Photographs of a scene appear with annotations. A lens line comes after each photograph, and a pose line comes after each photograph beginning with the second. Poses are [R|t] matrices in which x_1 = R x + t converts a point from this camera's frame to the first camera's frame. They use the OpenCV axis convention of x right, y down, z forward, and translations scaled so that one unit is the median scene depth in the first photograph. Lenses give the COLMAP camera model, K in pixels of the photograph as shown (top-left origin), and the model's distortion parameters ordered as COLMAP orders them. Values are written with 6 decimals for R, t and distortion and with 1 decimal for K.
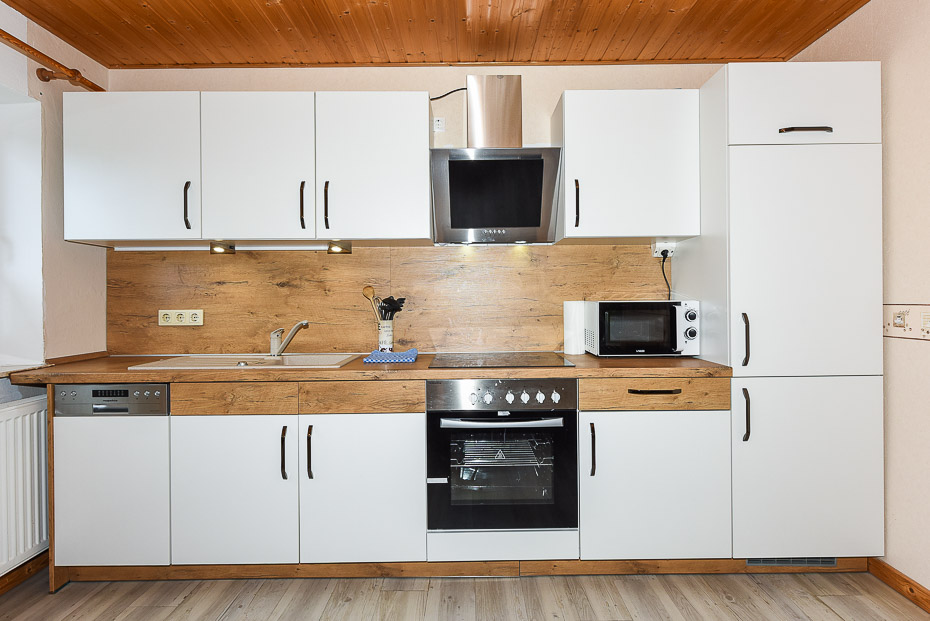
lens RADIAL K [[487.4, 0, 463.4], [0, 487.4, 302.1], [0, 0, 1]] dist [0.002274, -0.002267]
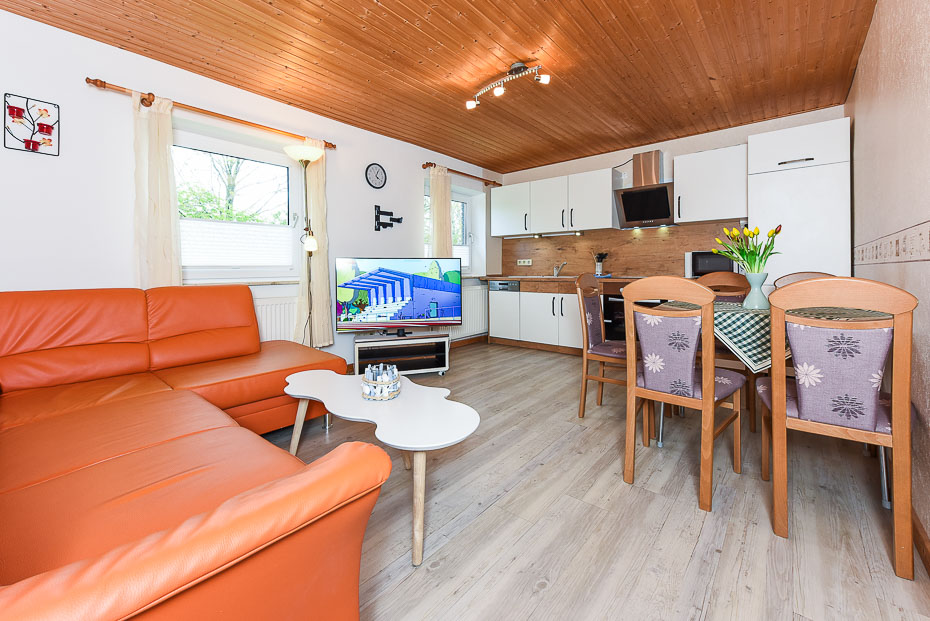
lens RADIAL K [[372.3, 0, 463.1], [0, 372.3, 273.1], [0, 0, 1]] dist [-0.004158, -0.000147]
pose [[0.759092, 0.009447, -0.650914, 0.544605], [-0.002422, 0.999929, 0.011688, 0.072212], [0.650979, -0.007296, 0.759061, -0.847296]]
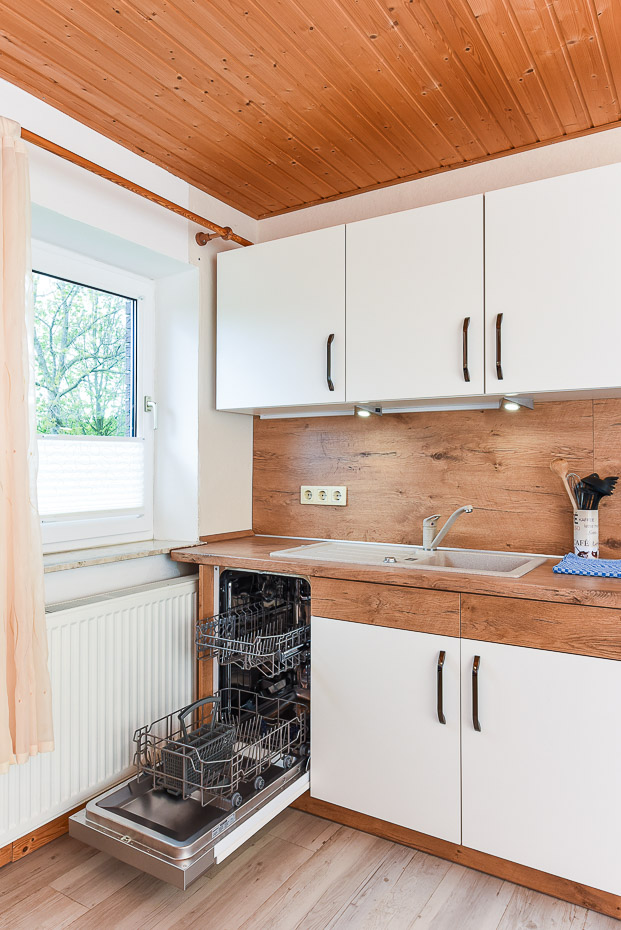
lens RADIAL K [[620.7, 0, 309.1], [0, 620.7, 462.2], [0, 0, 1]] dist [0.007616, -0.000634]
pose [[0.852363, 0.004229, -0.522934, -0.038386], [-0.008677, 0.999944, -0.006057, -0.020349], [0.522879, 0.009700, 0.852352, 0.071677]]
